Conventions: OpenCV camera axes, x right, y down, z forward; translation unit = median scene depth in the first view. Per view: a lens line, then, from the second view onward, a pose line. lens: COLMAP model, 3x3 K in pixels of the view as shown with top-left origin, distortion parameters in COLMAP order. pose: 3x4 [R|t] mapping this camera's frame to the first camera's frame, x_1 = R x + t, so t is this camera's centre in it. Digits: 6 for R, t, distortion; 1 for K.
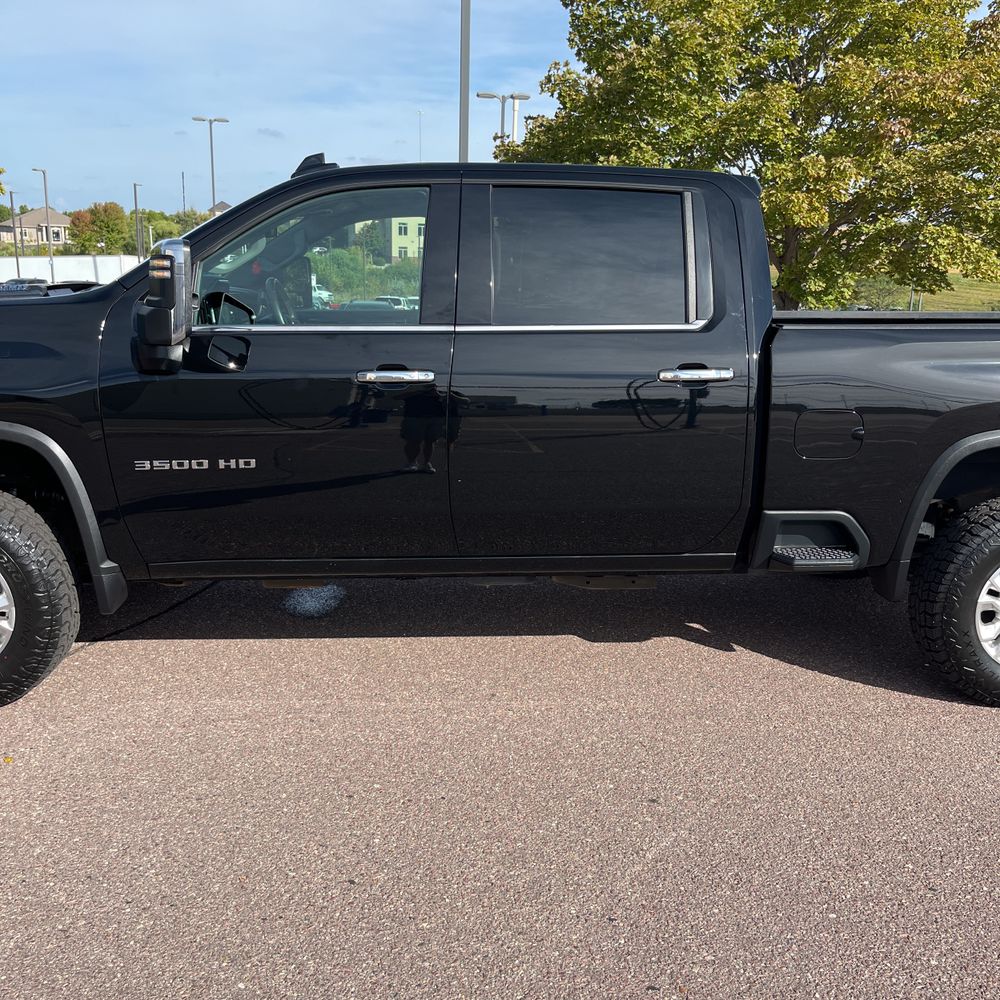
lens RADIAL K [[1024.1, 0, 500.0], [0, 1024.1, 500.0], [0, 0, 1]] dist [0.013243, -0.008973]
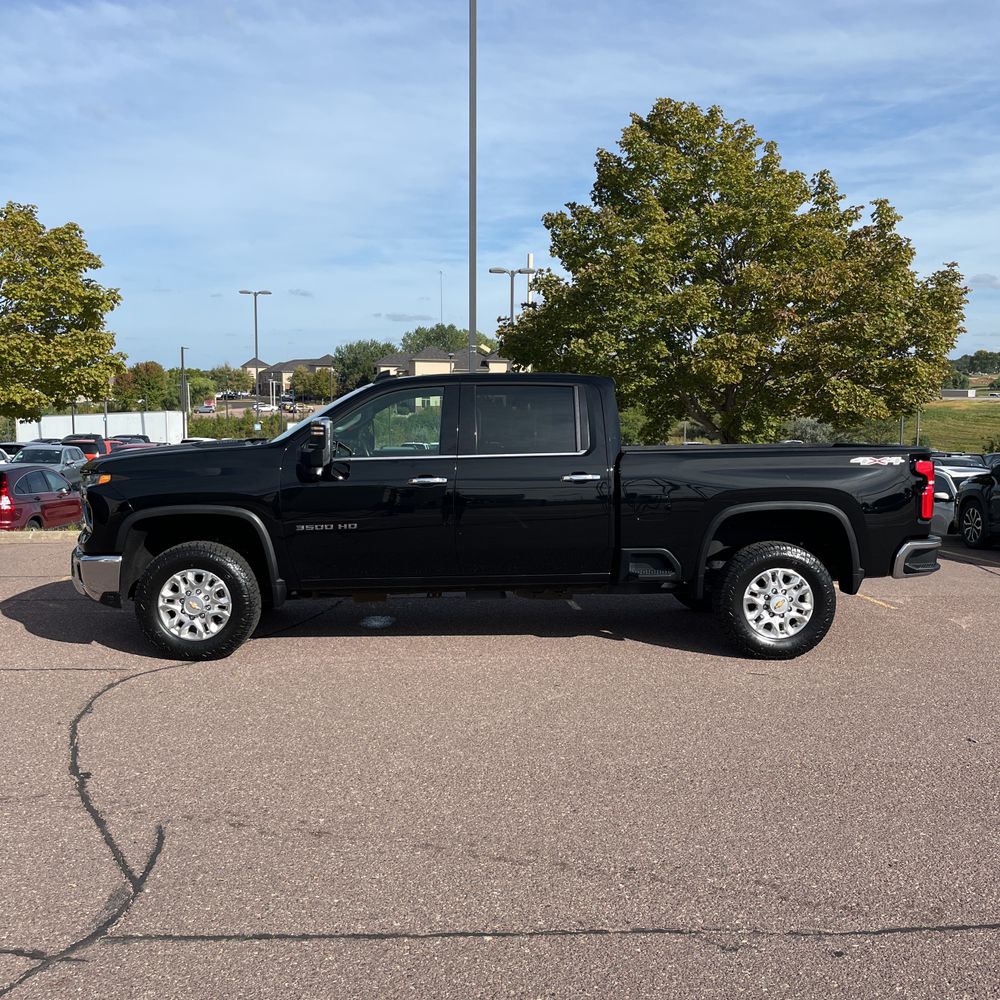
lens RADIAL K [[1012.0, 0, 455.2], [0, 1012.0, 482.2], [0, 0, 1]] dist [0.068797, 0.003974]
pose [[0.997738, -0.018752, -0.064555, 0.028742], [0.008502, 0.987796, -0.155522, 0.068673], [0.066683, 0.154621, 0.985721, -0.340624]]
